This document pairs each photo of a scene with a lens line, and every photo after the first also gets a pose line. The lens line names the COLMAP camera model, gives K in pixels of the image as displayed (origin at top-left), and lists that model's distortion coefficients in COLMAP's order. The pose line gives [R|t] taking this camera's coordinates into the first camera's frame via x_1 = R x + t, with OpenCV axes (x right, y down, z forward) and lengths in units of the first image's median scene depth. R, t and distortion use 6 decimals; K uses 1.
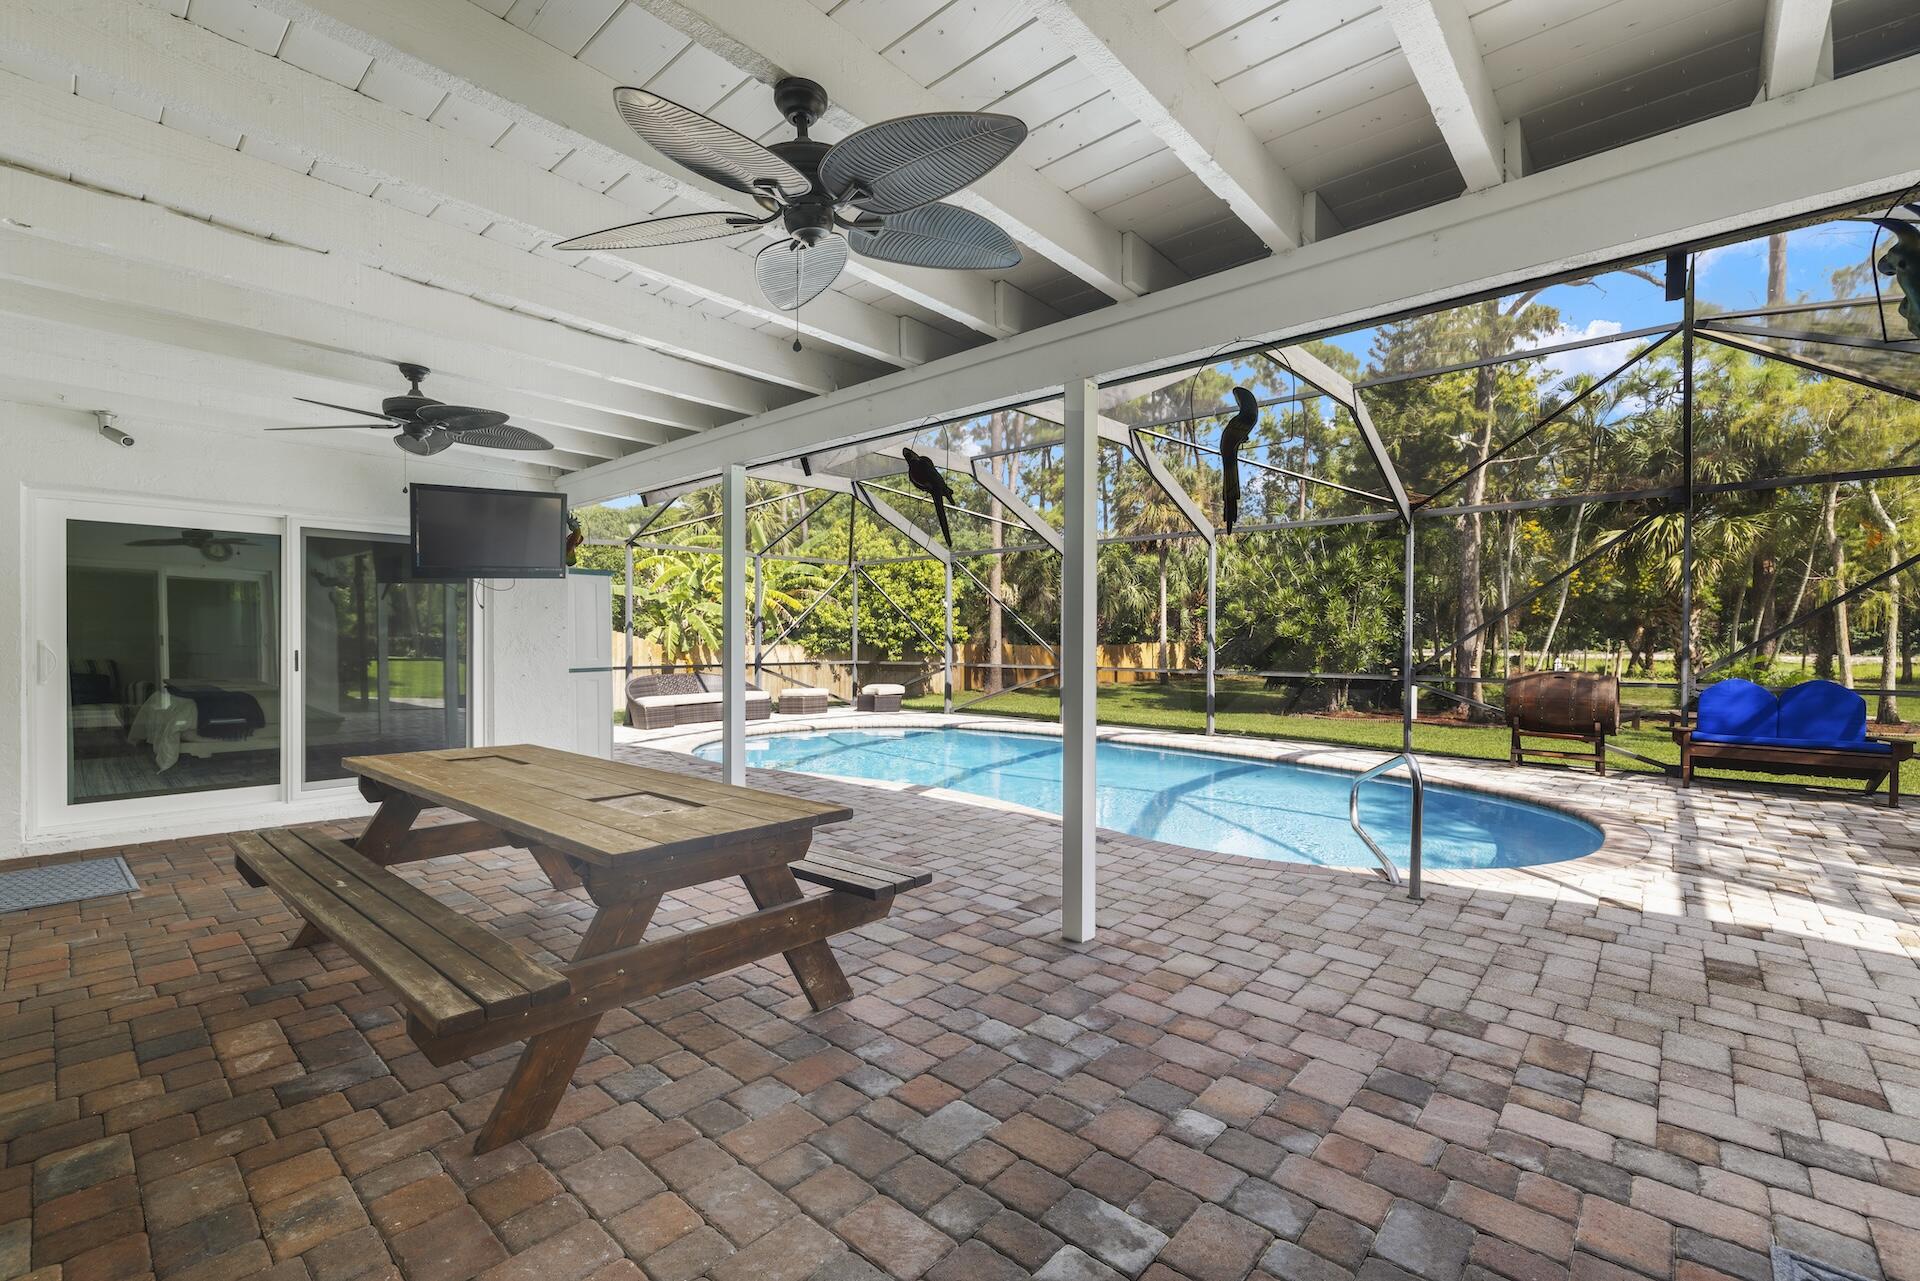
lens RADIAL K [[824.8, 0, 953.1], [0, 824.8, 639.2], [0, 0, 1]] dist [-0.001399, -0.000088]
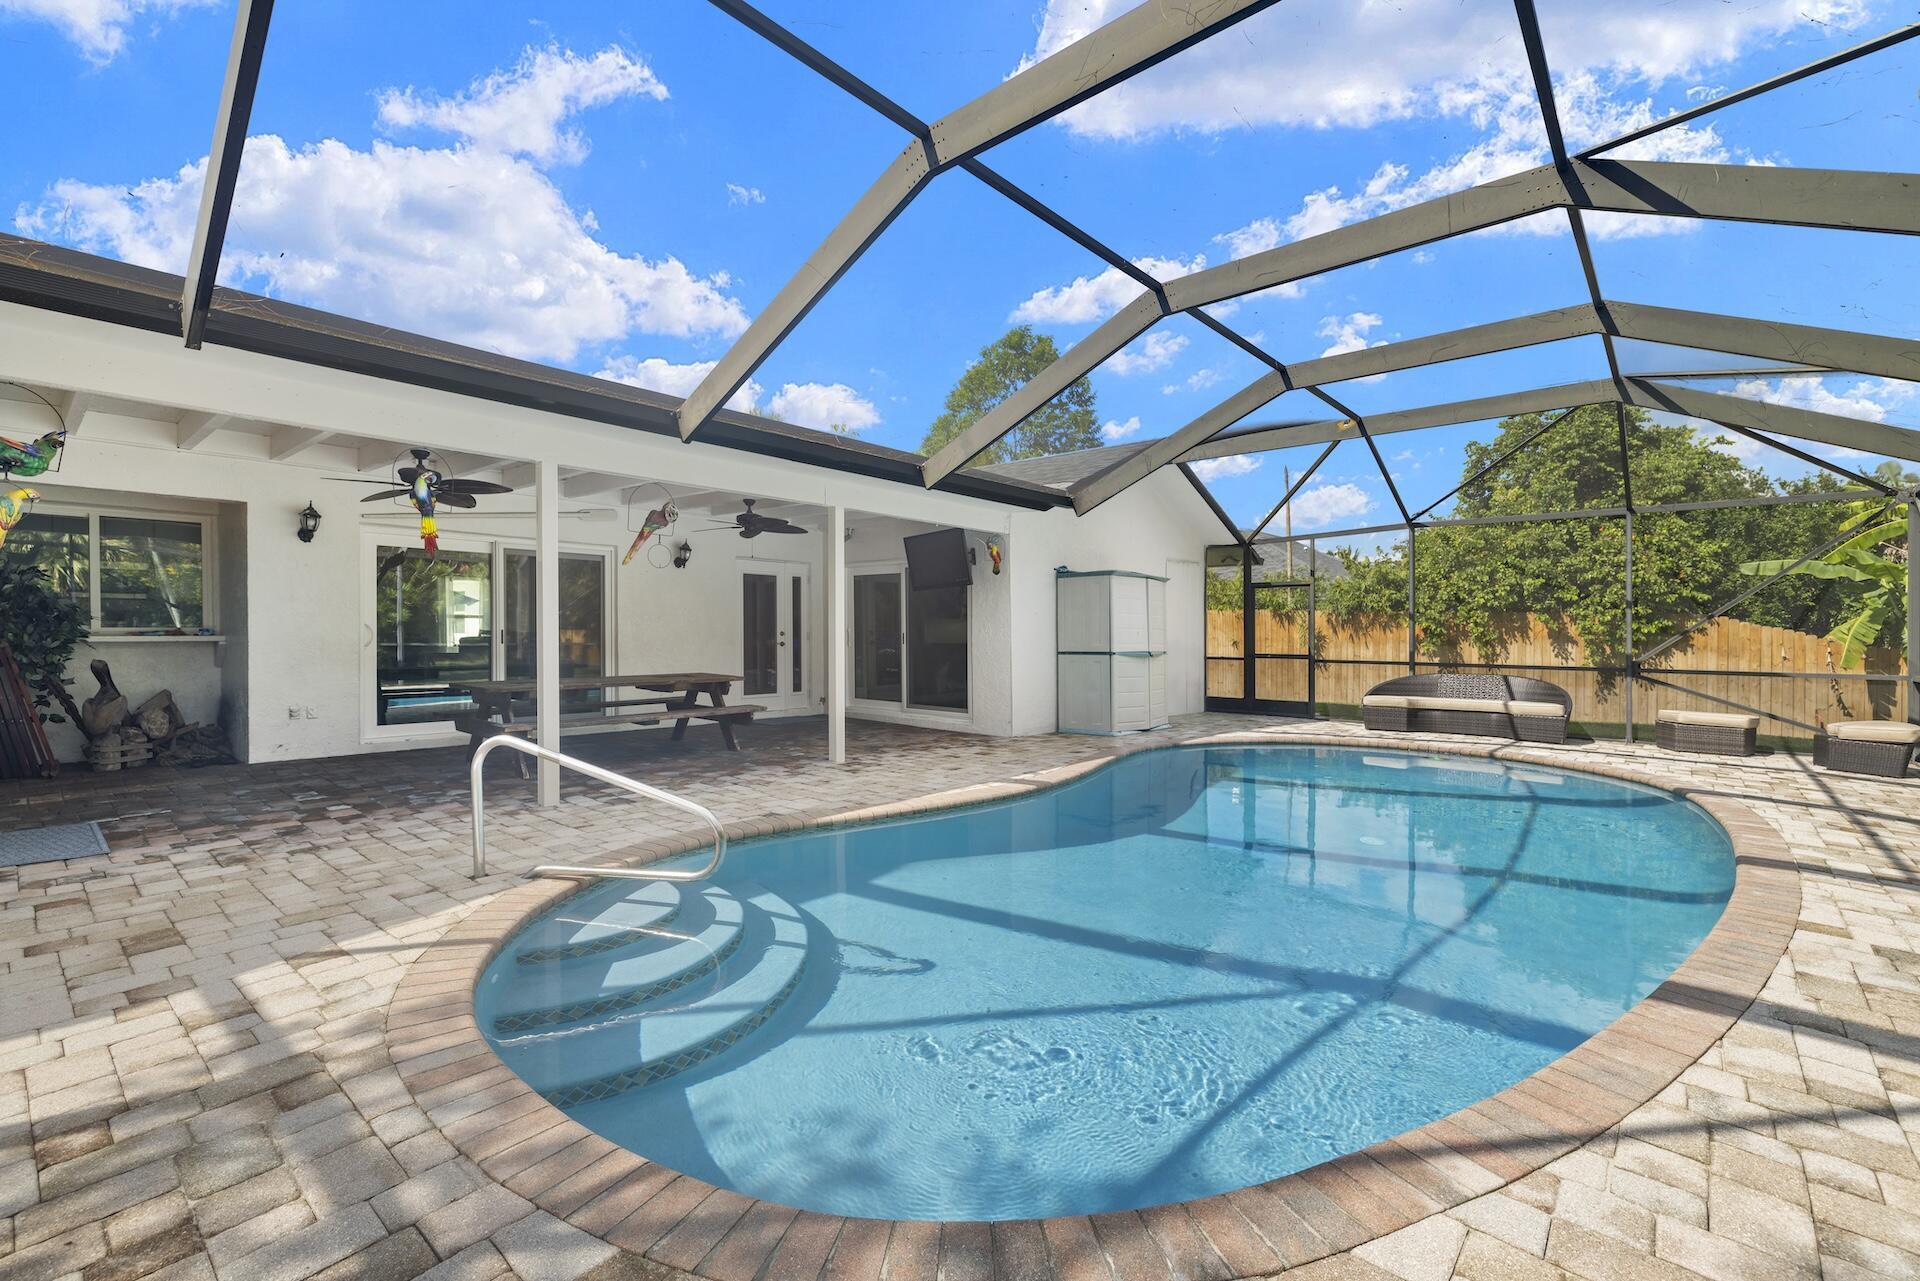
lens RADIAL K [[824.8, 0, 951.7], [0, 824.8, 639.4], [0, 0, 1]] dist [-0.001399, -0.000088]
pose [[0.009822, 0.006195, -0.999933, 1.721828], [-0.005509, 0.999966, 0.006141, 0.023595], [0.999937, 0.005448, 0.009855, 1.725170]]
